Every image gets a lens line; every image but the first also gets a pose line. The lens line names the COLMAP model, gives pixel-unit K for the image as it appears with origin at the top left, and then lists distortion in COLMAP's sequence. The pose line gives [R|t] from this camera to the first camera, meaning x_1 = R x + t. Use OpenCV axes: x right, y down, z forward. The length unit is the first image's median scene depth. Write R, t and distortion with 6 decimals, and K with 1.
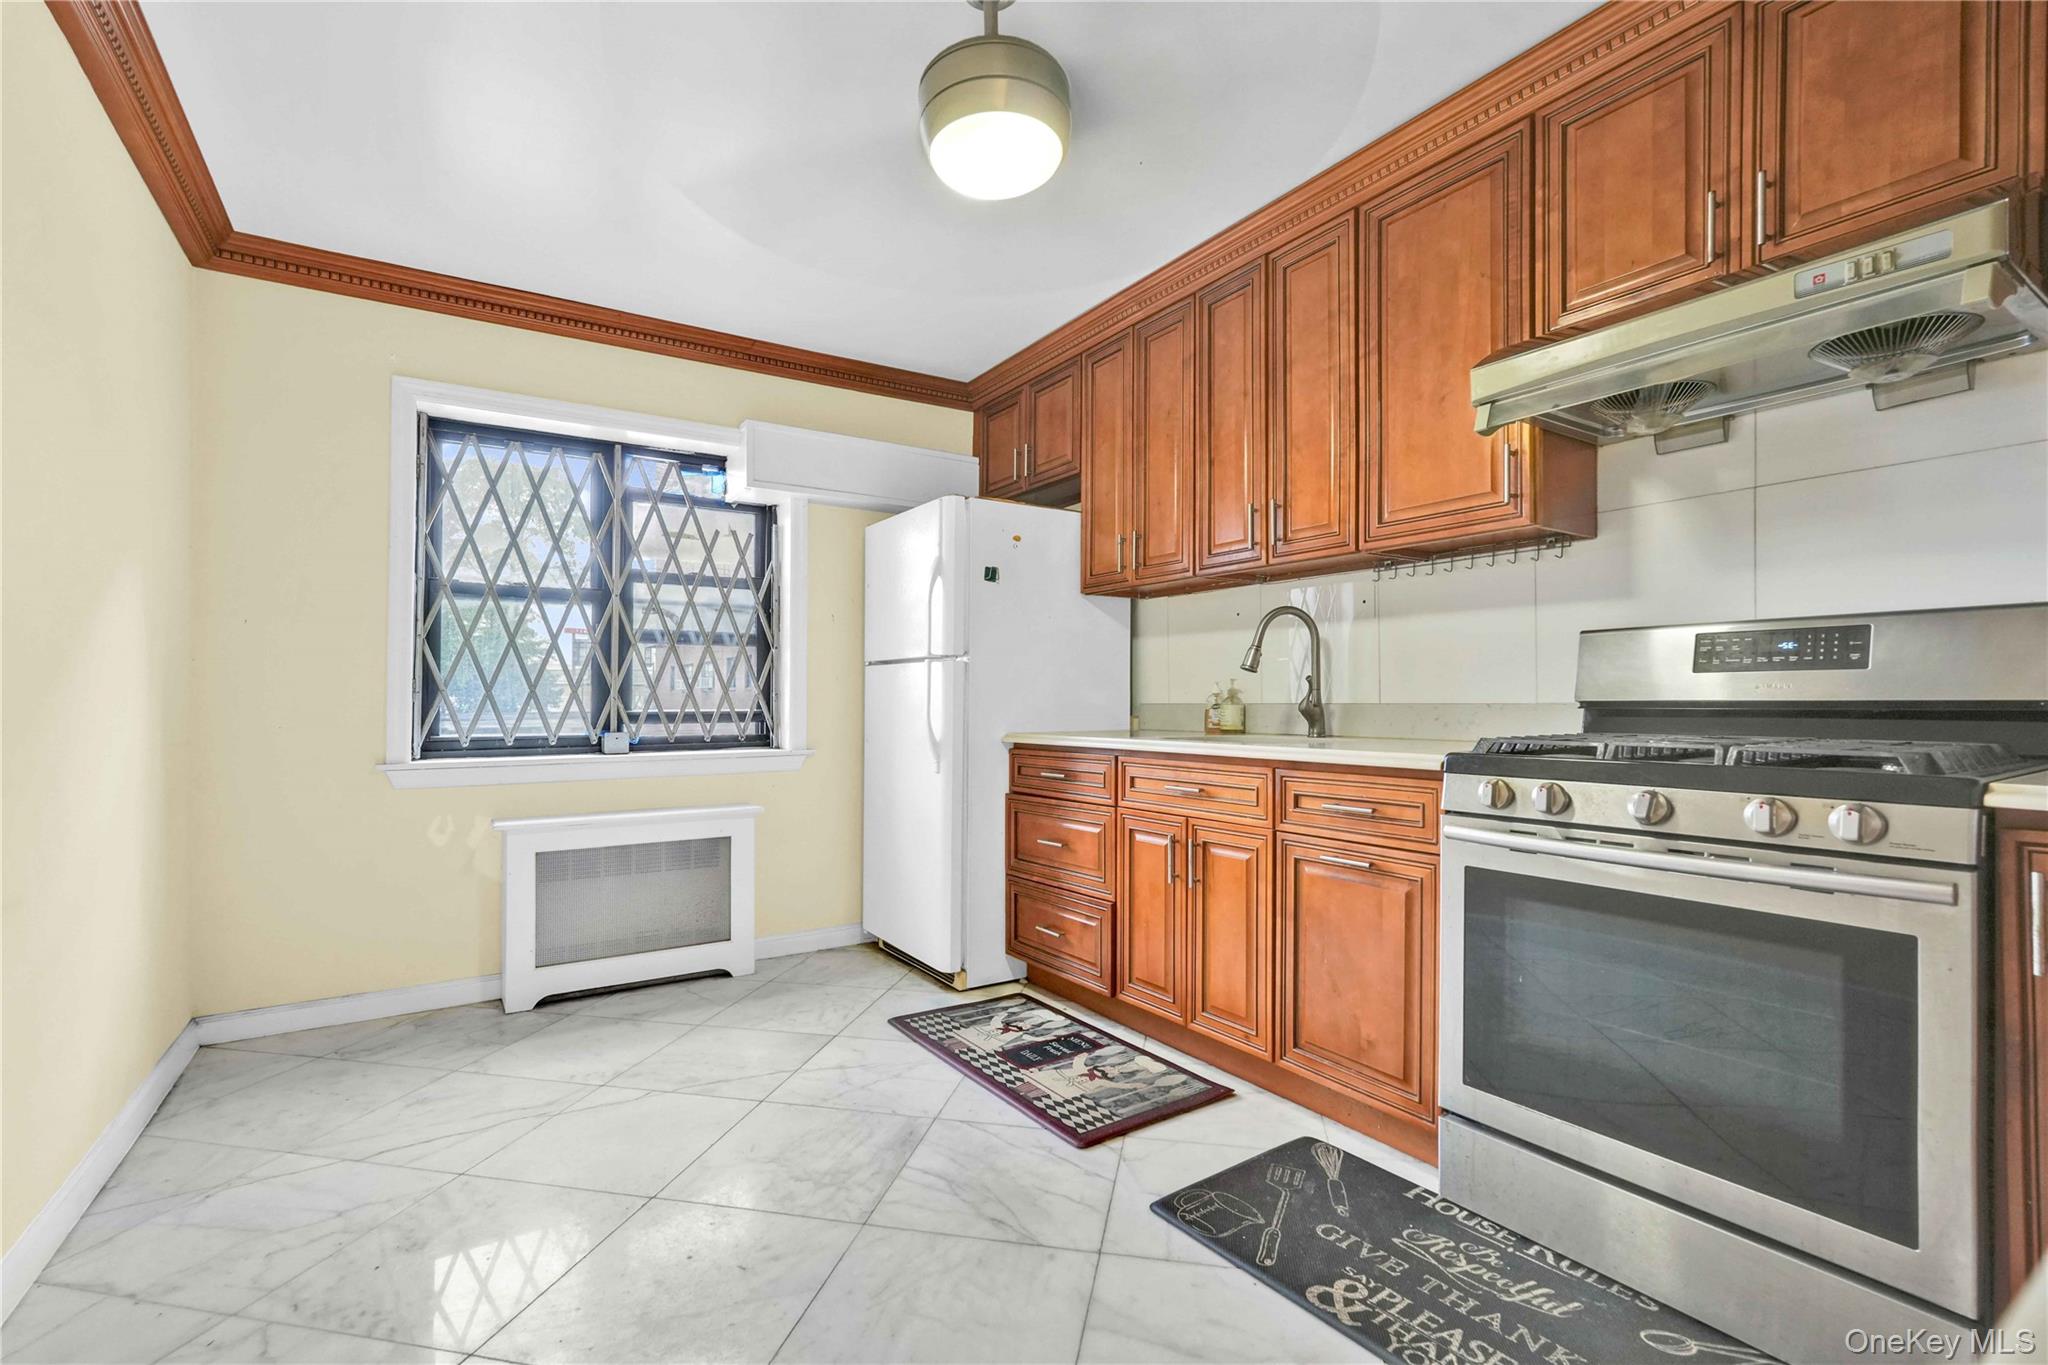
lens RADIAL K [[905.8, 0, 1014.6], [0, 905.8, 685.1], [0, 0, 1]] dist [-0.000746, 0.000117]
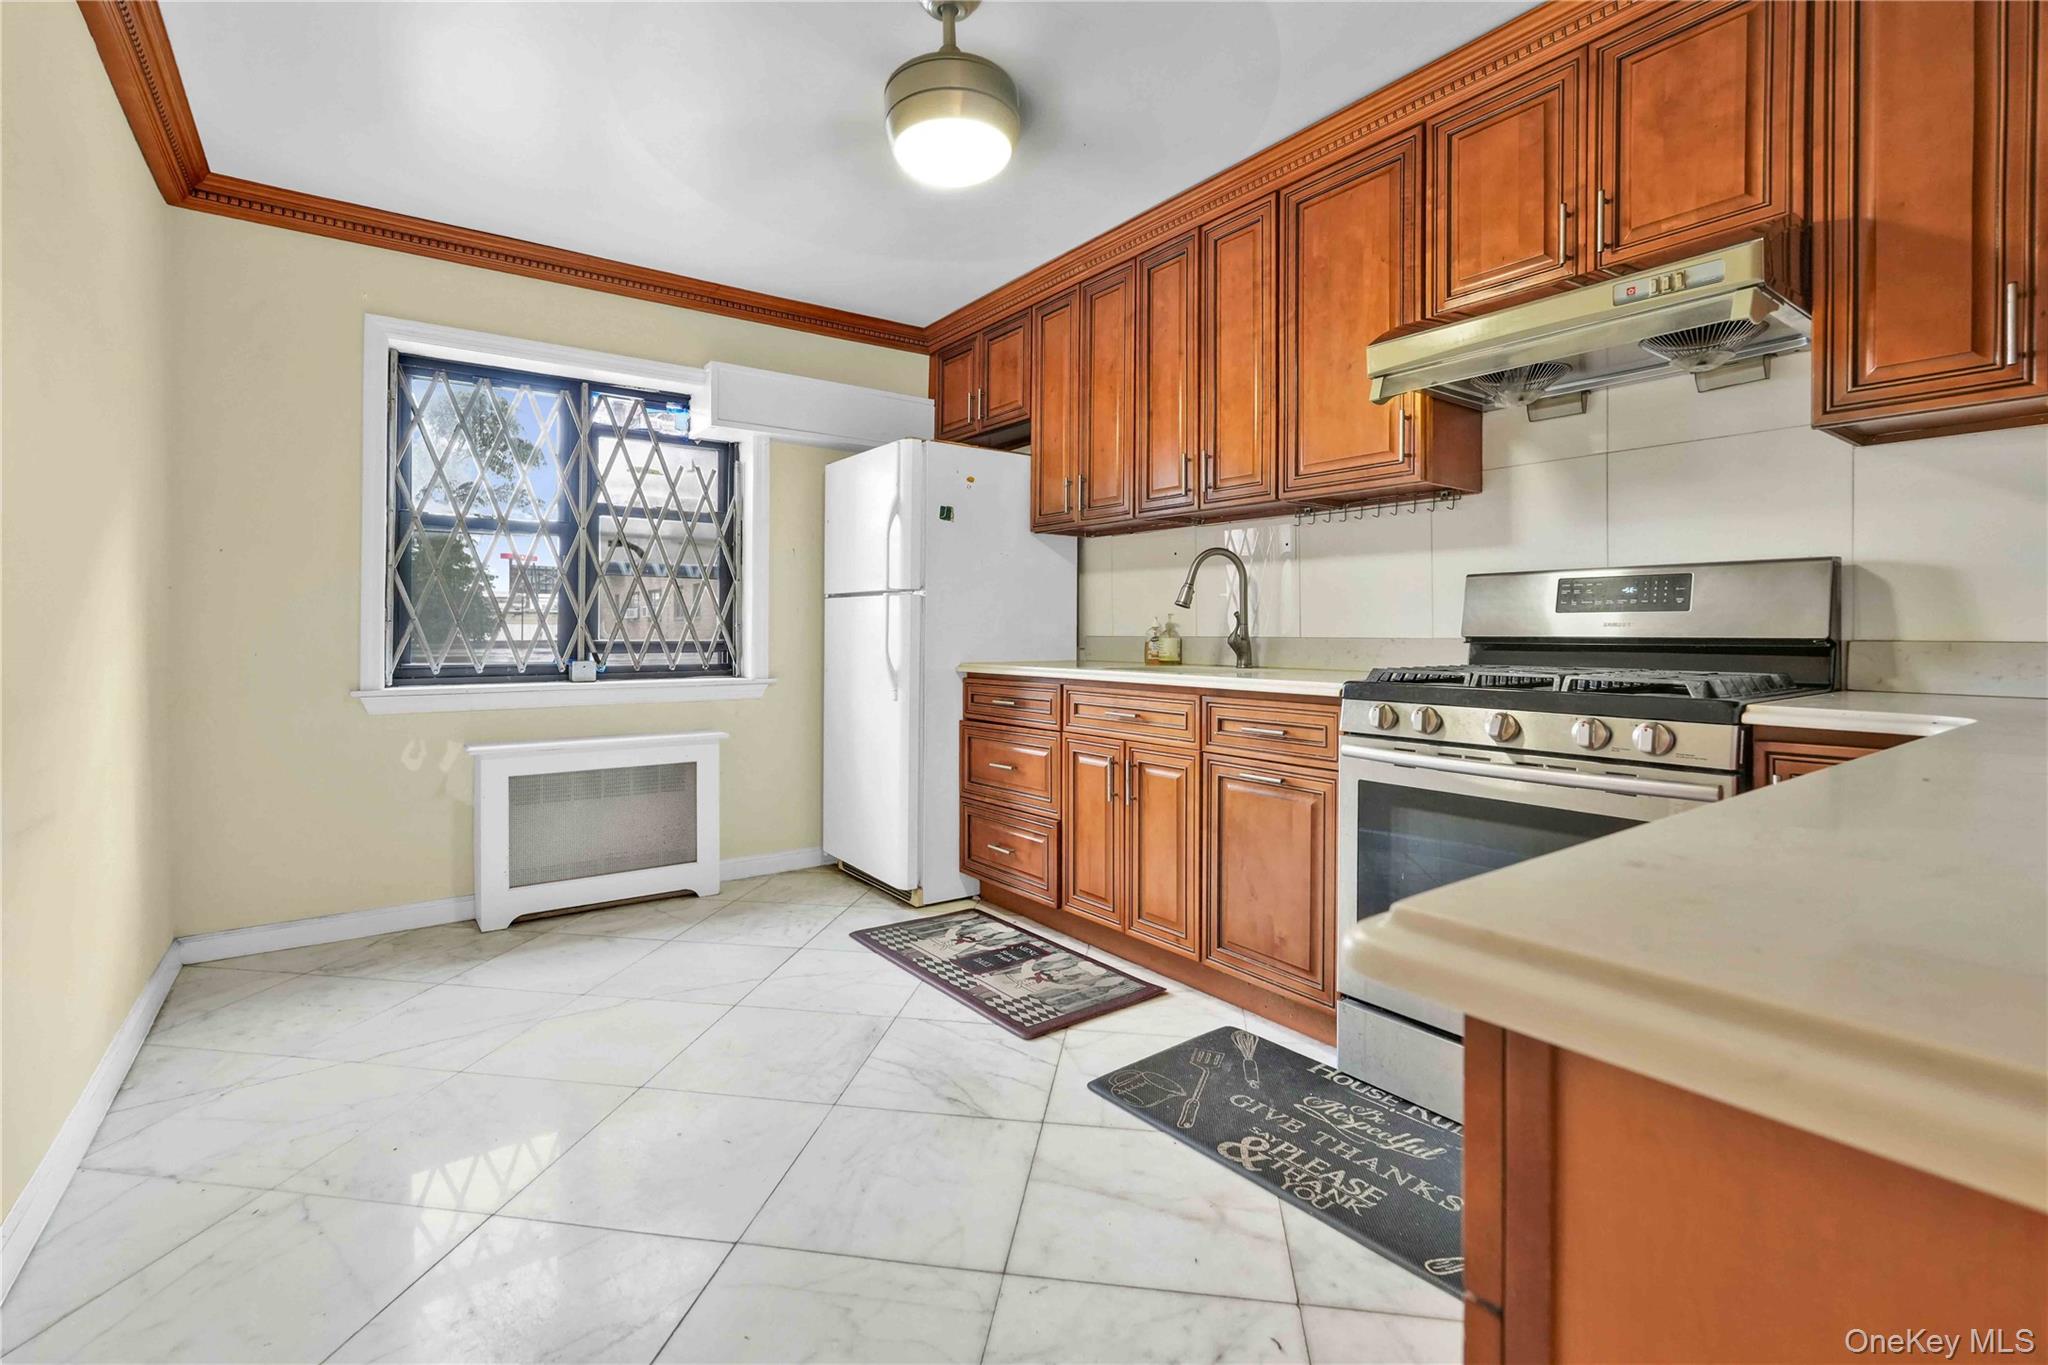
lens RADIAL K [[940.7, 0, 995.0], [0, 940.7, 631.6], [0, 0, 1]] dist [-0.000107, -0.000032]
pose [[0.999609, 0.004811, 0.027555, 0.002123], [-0.005324, 0.999813, 0.018579, -0.006580], [-0.027460, -0.018718, 0.999448, -0.148778]]
